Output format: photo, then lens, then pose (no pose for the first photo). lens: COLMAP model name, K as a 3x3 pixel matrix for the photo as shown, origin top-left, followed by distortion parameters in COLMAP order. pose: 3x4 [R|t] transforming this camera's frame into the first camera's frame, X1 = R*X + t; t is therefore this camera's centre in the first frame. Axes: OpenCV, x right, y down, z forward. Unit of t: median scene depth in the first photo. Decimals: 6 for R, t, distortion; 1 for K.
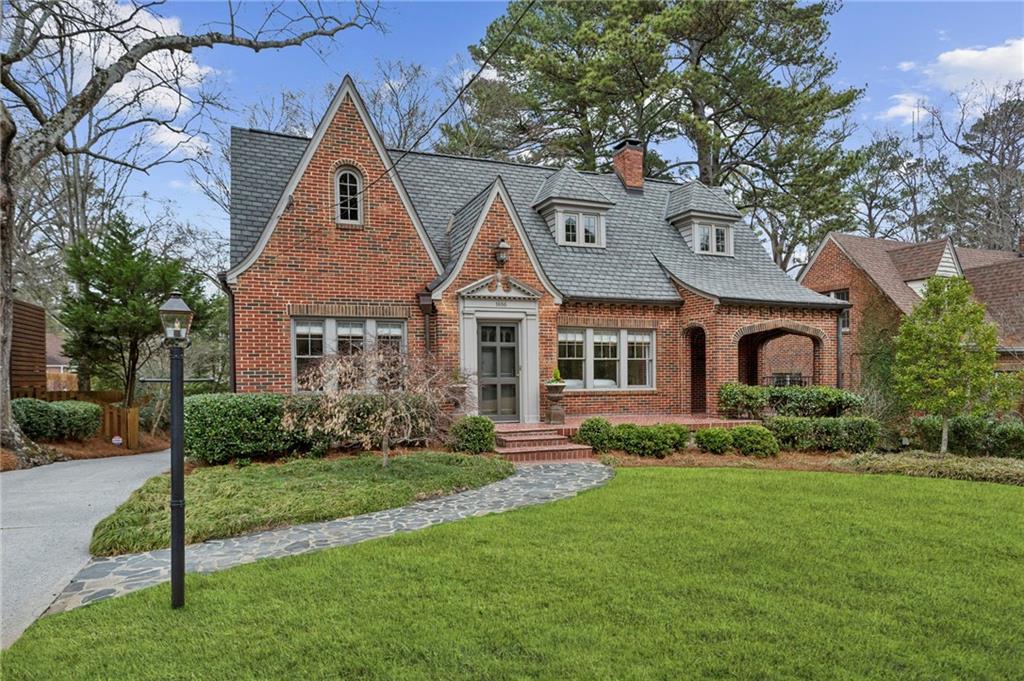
lens RADIAL K [[659.4, 0, 524.8], [0, 659.4, 368.6], [0, 0, 1]] dist [0.008179, 0.002020]
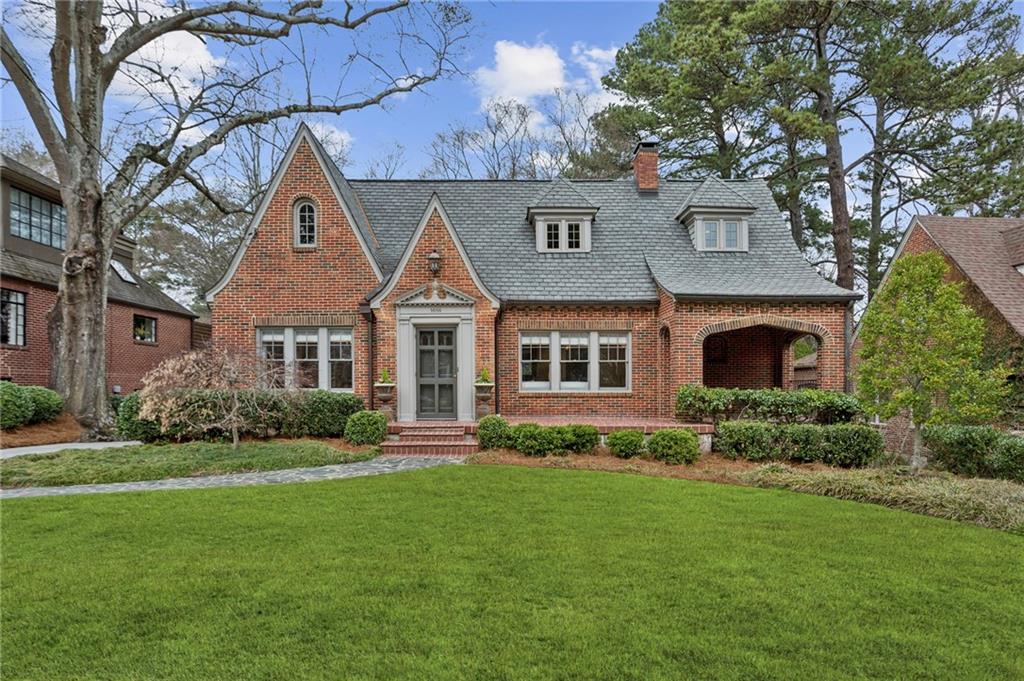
lens RADIAL K [[601.0, 0, 514.3], [0, 601.0, 370.5], [0, 0, 1]] dist [-0.006737, -0.002659]
pose [[0.934370, -0.004592, -0.356274, 0.425947], [0.000258, 0.999925, -0.012211, 0.012901], [0.356304, 0.011317, 0.934302, 0.123179]]
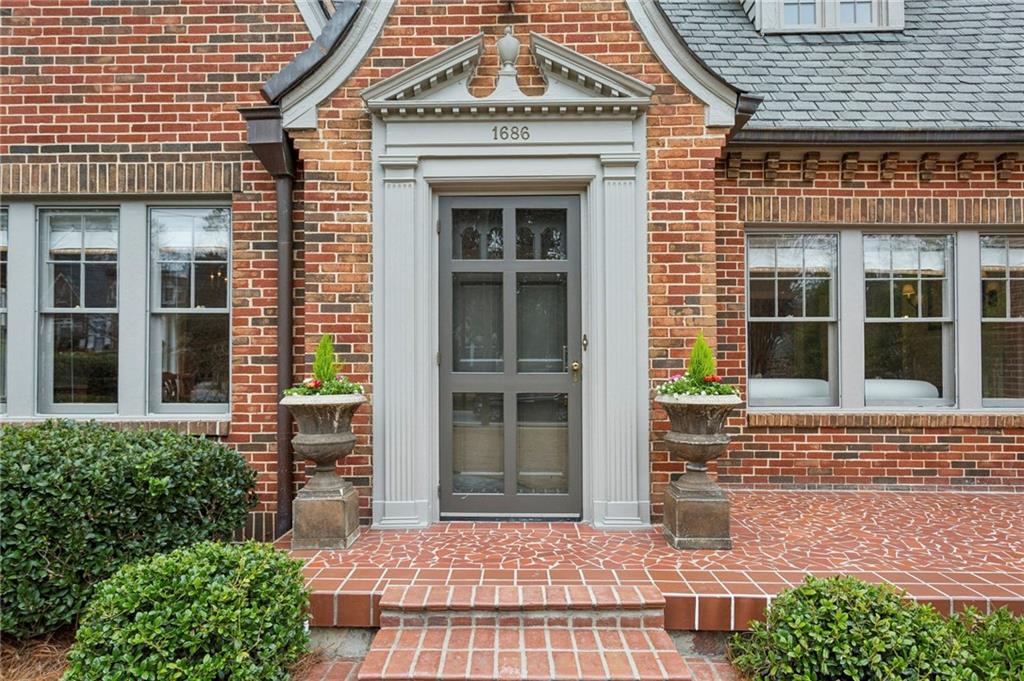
lens RADIAL K [[659.4, 0, 508.0], [0, 659.4, 347.2], [0, 0, 1]] dist [0.008179, 0.002020]
pose [[0.916299, -0.002954, -0.400484, 0.083366], [-0.003380, 0.999880, -0.015109, 0.006283], [0.400481, 0.015199, 0.916179, 0.705344]]
